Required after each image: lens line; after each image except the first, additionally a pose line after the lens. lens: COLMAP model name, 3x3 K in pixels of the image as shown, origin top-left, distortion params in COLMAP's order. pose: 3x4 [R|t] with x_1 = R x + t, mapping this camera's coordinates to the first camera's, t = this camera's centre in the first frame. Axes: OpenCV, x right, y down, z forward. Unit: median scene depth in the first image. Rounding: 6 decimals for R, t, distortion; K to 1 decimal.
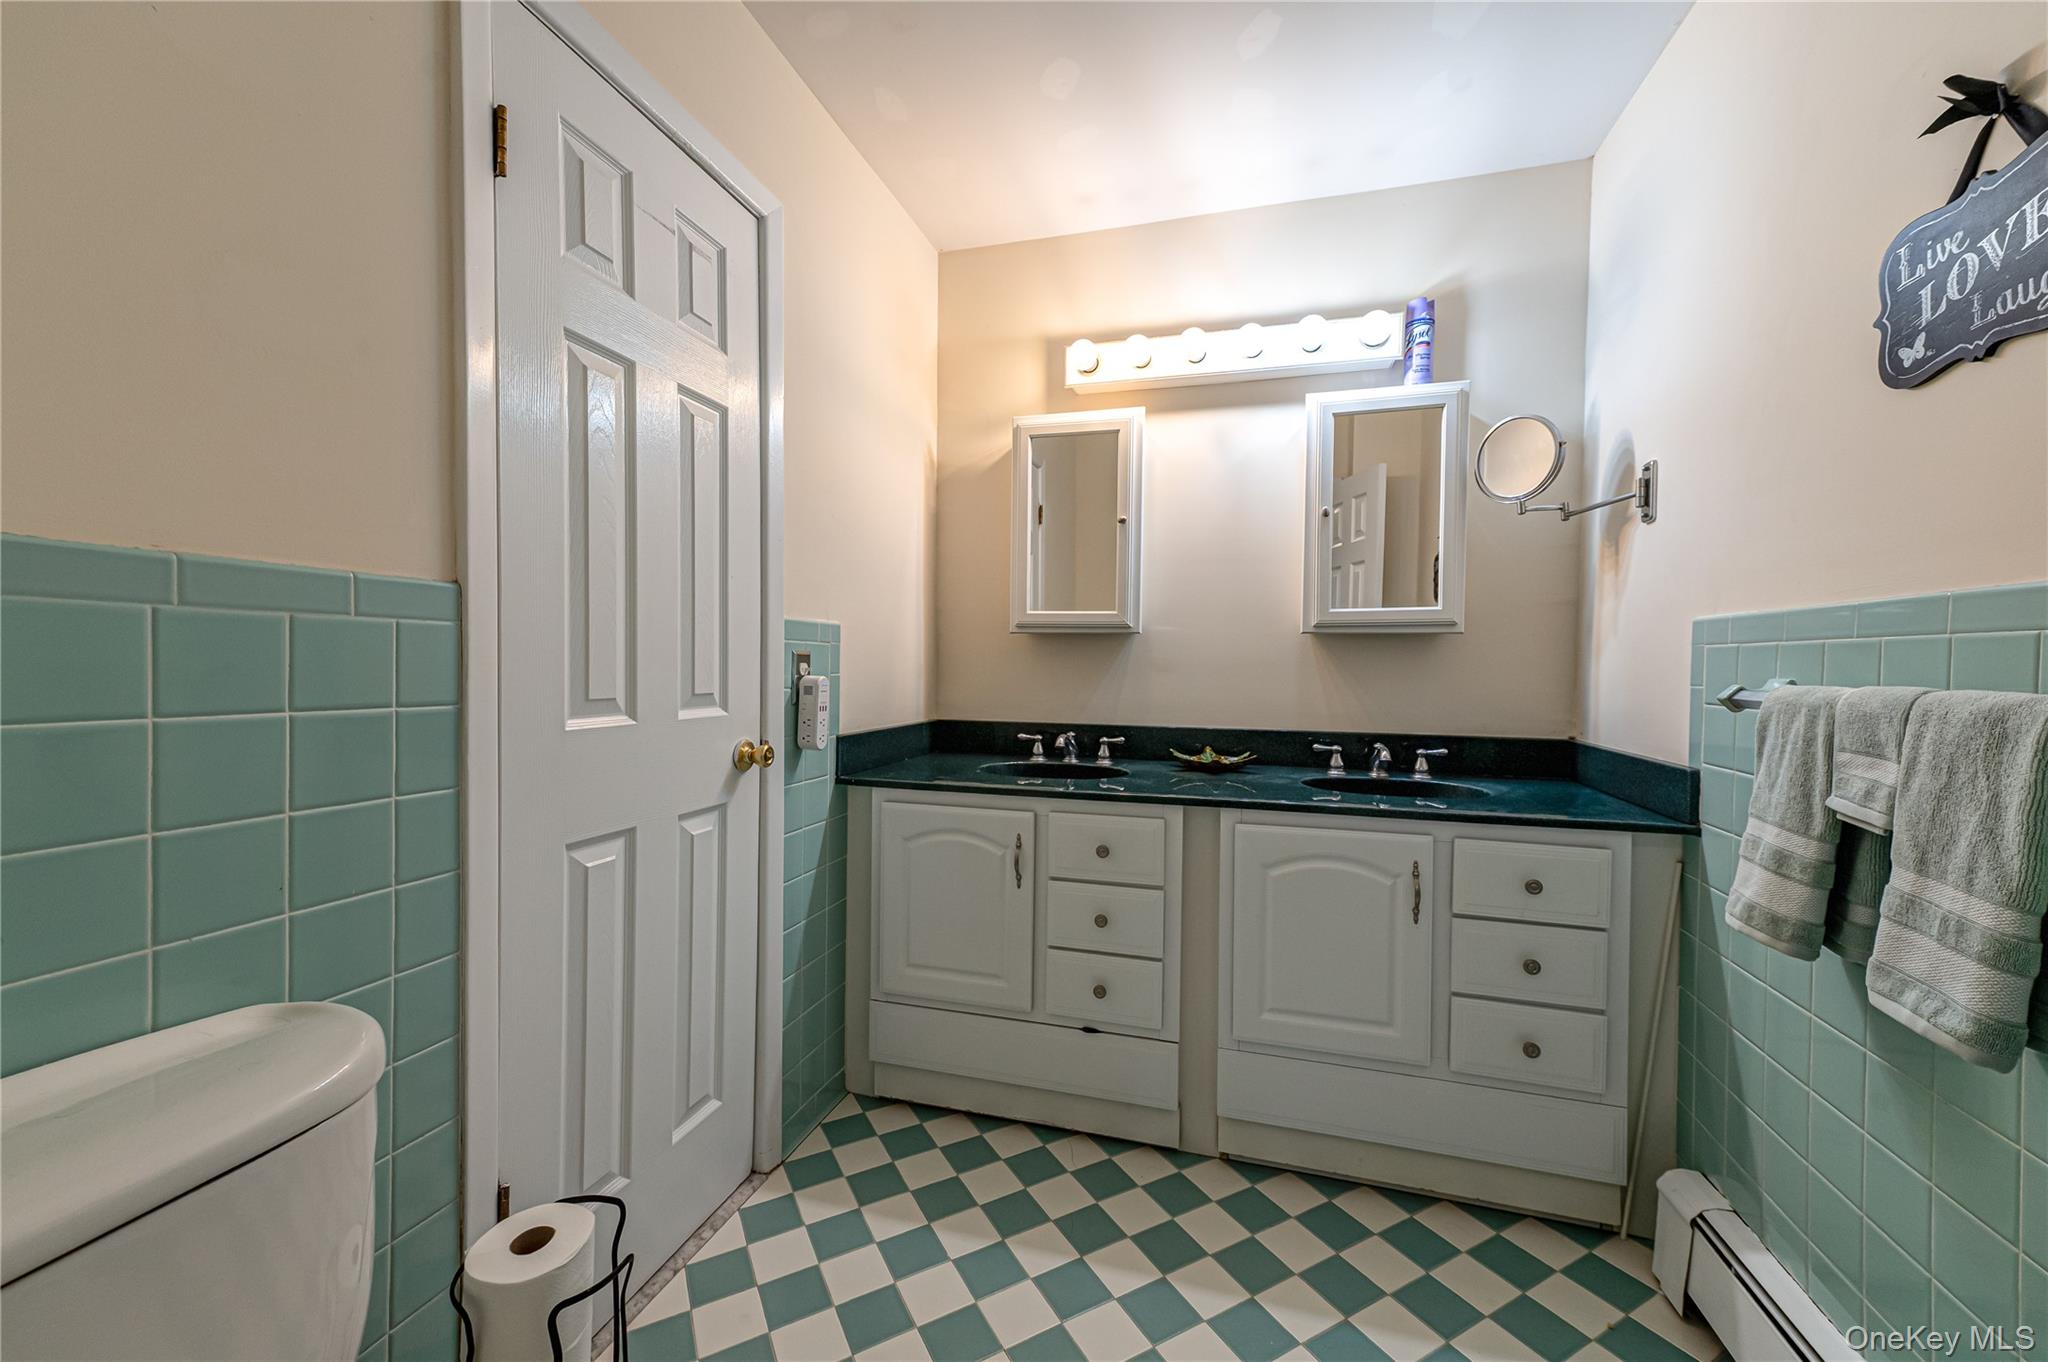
lens RADIAL K [[777.1, 0, 1032.1], [0, 777.1, 678.1], [0, 0, 1]] dist [0.017617, 0.000098]
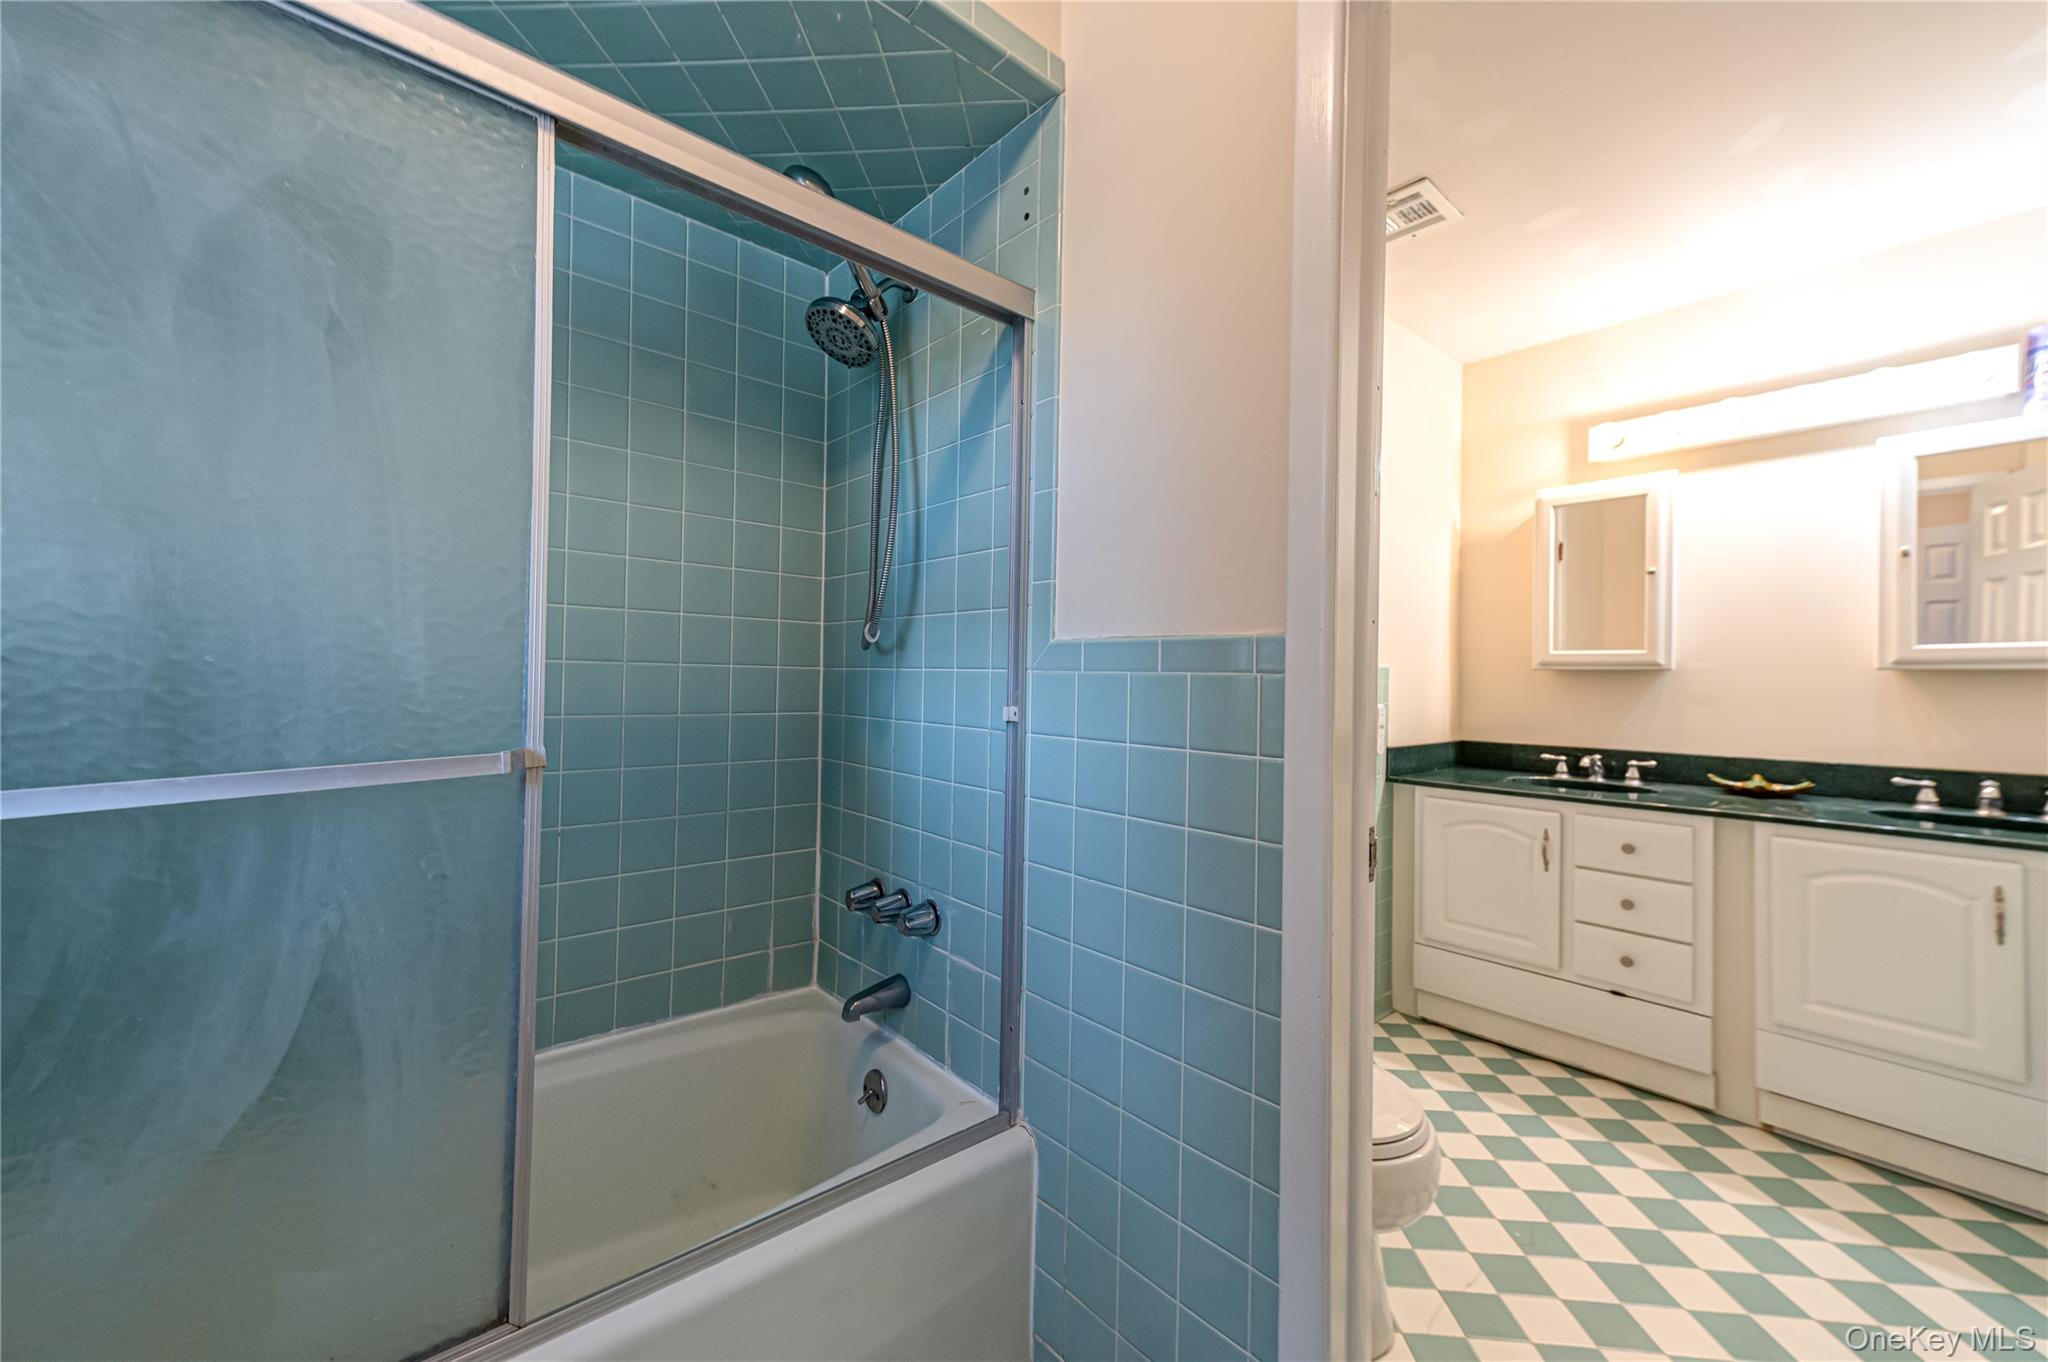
lens RADIAL K [[777.1, 0, 1032.1], [0, 777.1, 678.1], [0, 0, 1]] dist [0.017617, 0.000098]
pose [[0.837006, -0.004318, -0.547176, -0.016282], [-0.010320, 0.999666, -0.023675, -0.010007], [0.547096, 0.025463, 0.836683, -0.506578]]
